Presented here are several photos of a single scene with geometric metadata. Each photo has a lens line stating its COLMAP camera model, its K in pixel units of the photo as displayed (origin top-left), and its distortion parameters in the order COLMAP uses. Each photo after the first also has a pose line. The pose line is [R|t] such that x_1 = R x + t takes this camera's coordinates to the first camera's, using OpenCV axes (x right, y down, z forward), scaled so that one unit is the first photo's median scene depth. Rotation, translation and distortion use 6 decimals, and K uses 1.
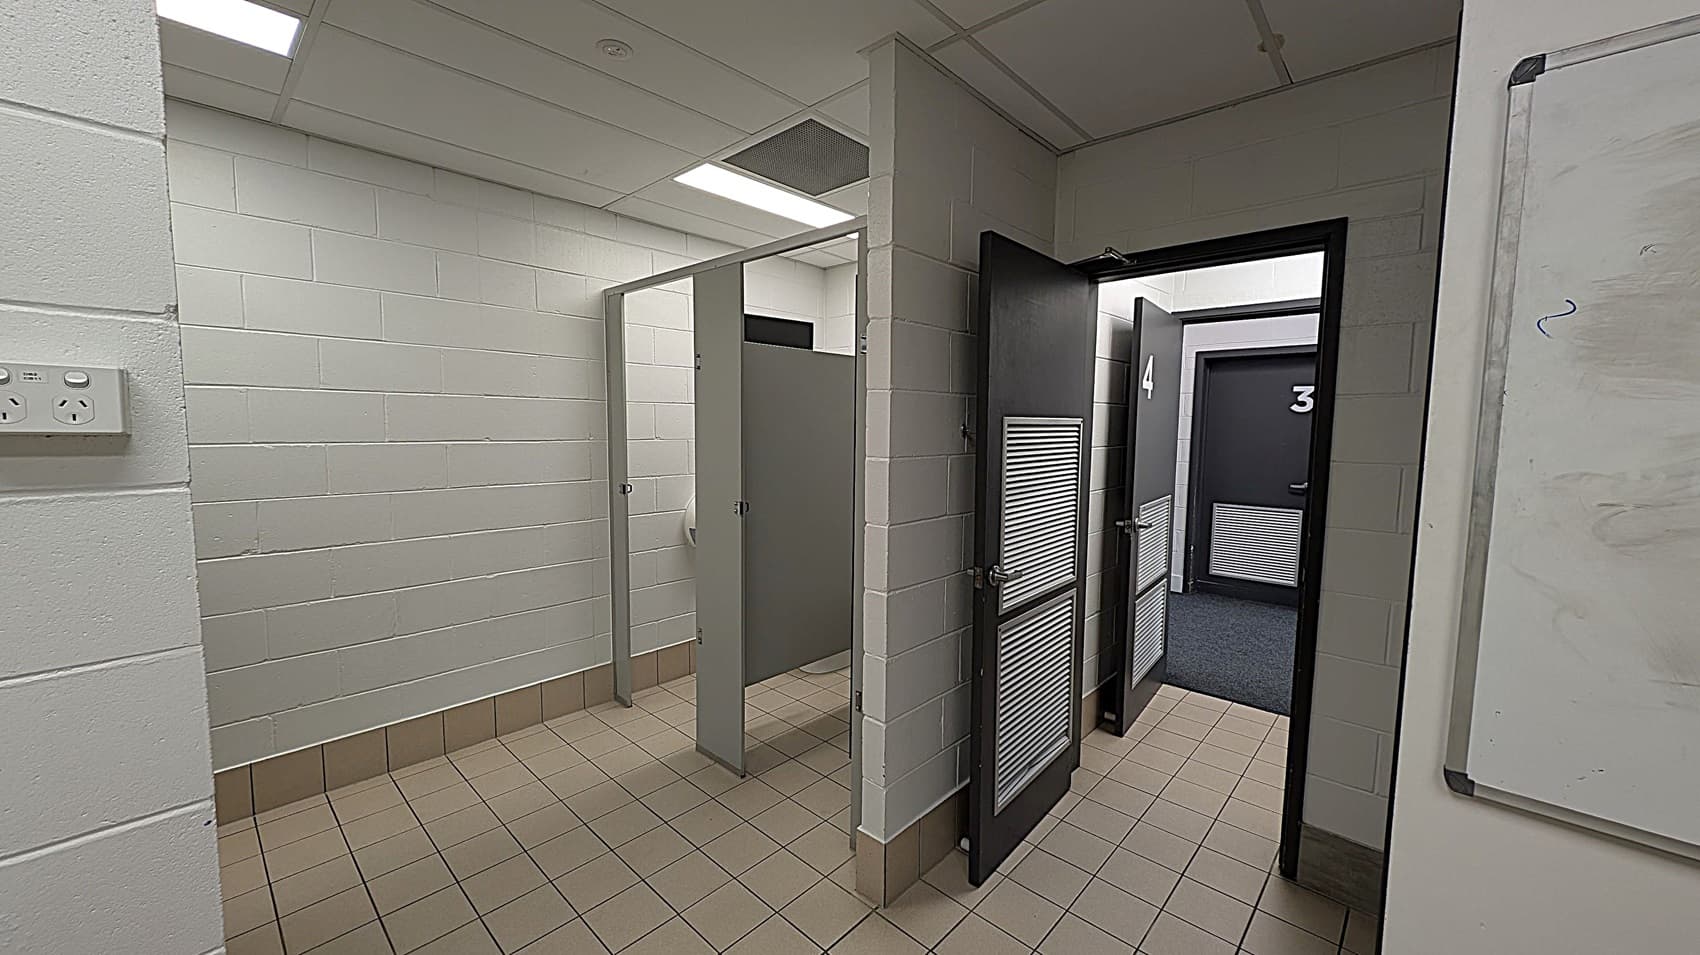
lens RADIAL K [[641.7, 0, 852.6], [0, 641.7, 480.5], [0, 0, 1]] dist [0.006678, -0.002508]
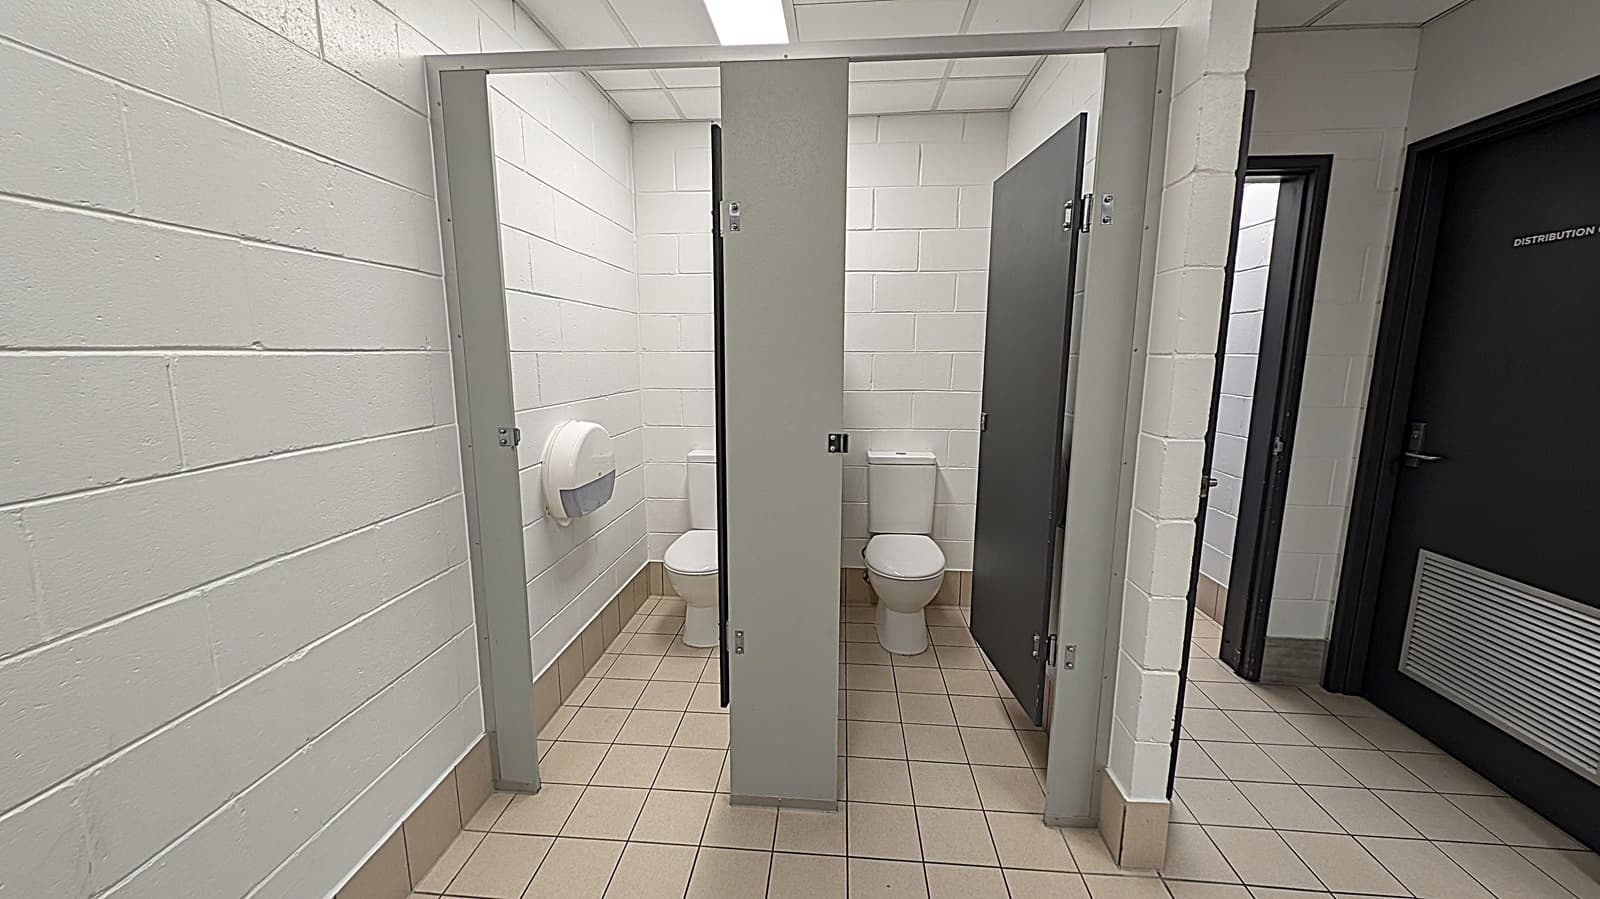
lens RADIAL K [[604.0, 0, 796.8], [0, 604.0, 448.9], [0, 0, 1]] dist [0.006678, -0.002508]
pose [[0.782446, -0.108929, 0.613117, -0.745581], [0.058532, 0.993088, 0.101739, -0.023670], [-0.619961, -0.043718, 0.783414, 0.644181]]
